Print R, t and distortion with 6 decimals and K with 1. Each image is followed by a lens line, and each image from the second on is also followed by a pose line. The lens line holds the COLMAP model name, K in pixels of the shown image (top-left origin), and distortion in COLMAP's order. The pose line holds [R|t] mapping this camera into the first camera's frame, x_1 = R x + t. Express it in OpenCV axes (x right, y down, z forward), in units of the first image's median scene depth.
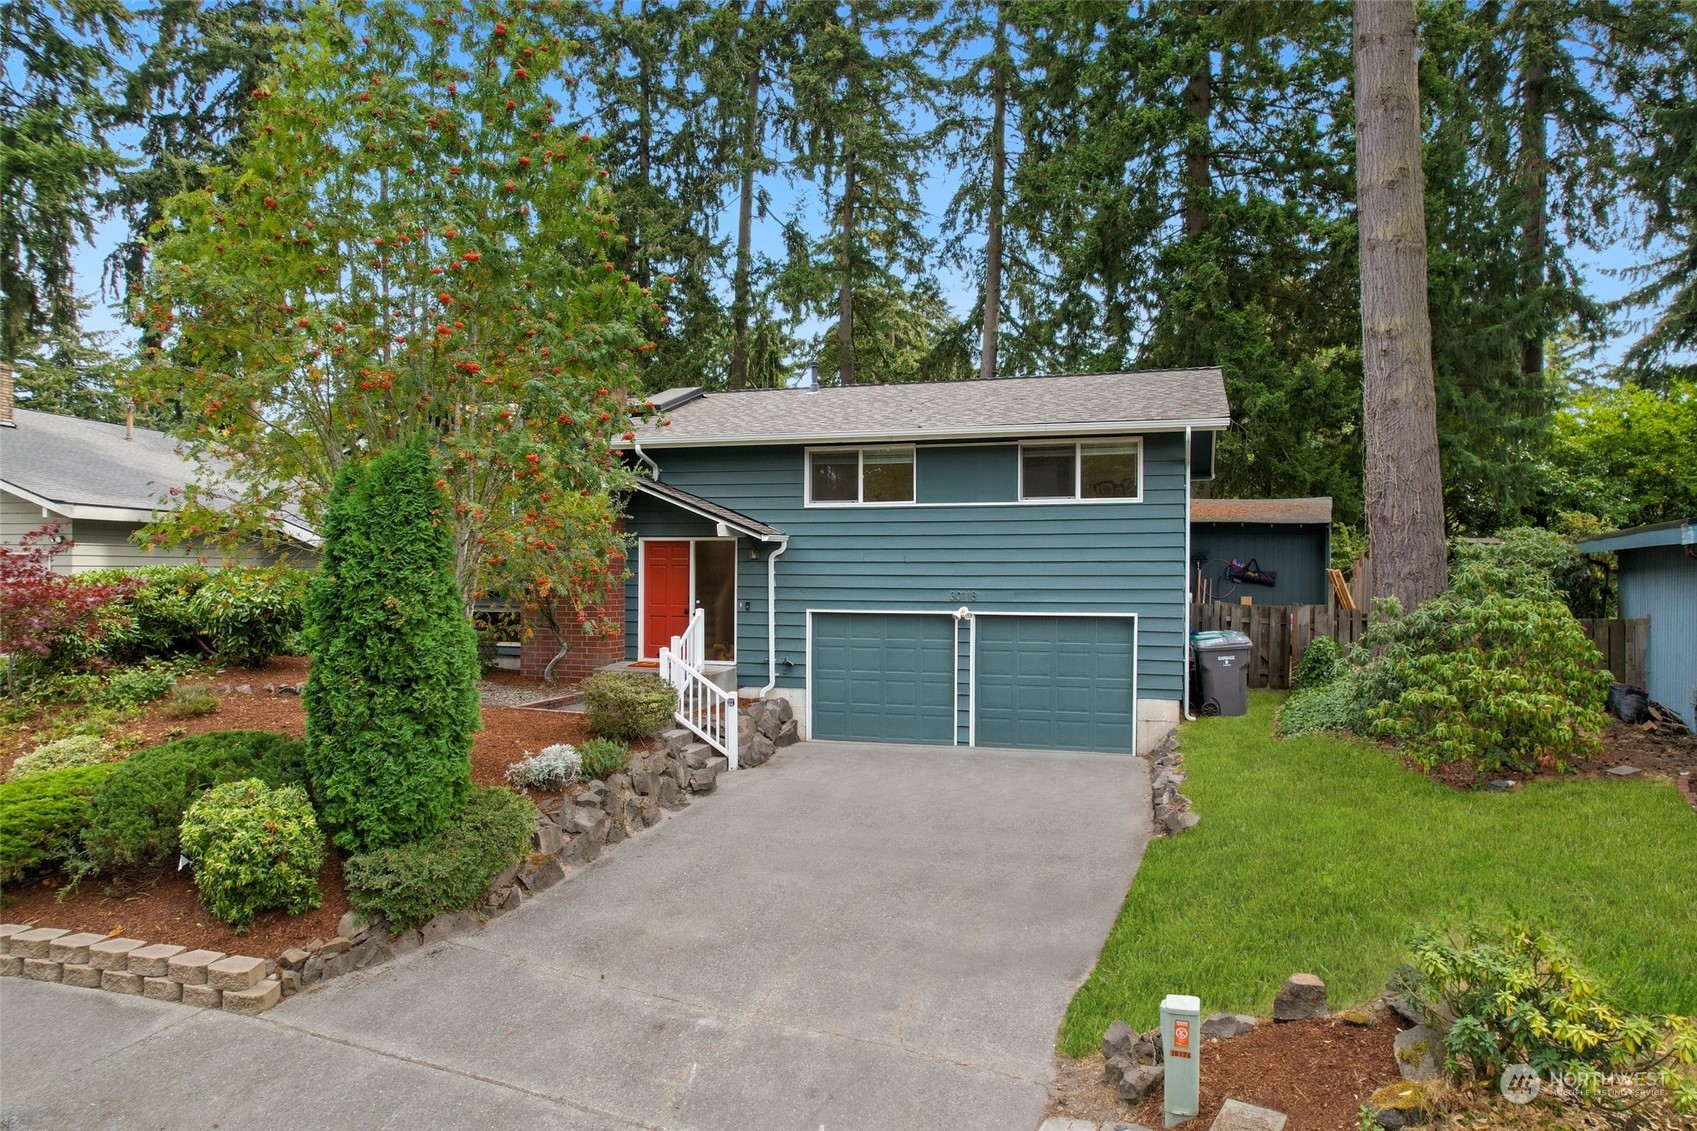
lens RADIAL K [[1103.8, 0, 848.5], [0, 1103.8, 565.5], [0, 0, 1]] dist [-0.078944, 0.073720]
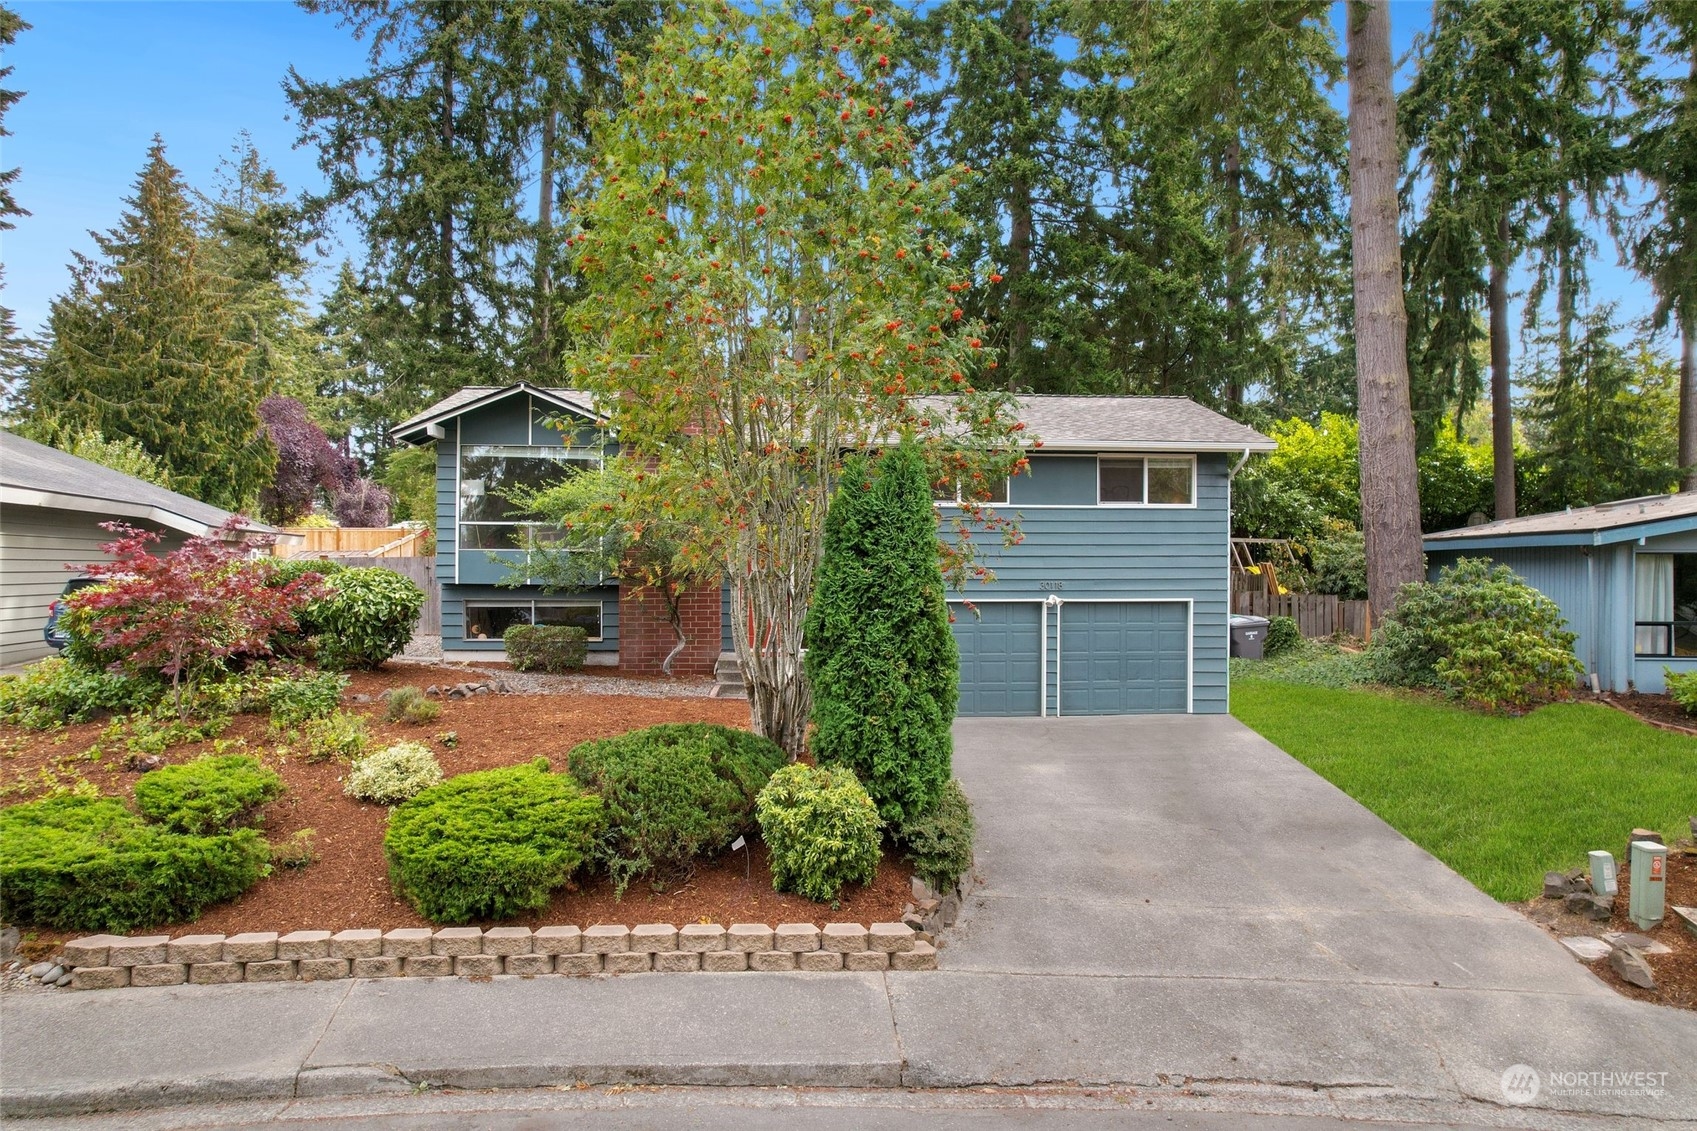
lens RADIAL K [[1103.8, 0, 848.5], [0, 1103.8, 565.5], [0, 0, 1]] dist [-0.078944, 0.073720]
pose [[0.928278, -0.000409, 0.371887, -0.611684], [-0.000584, 0.999997, 0.002558, 0.004333], [-0.371887, -0.002592, 0.928274, 0.007609]]
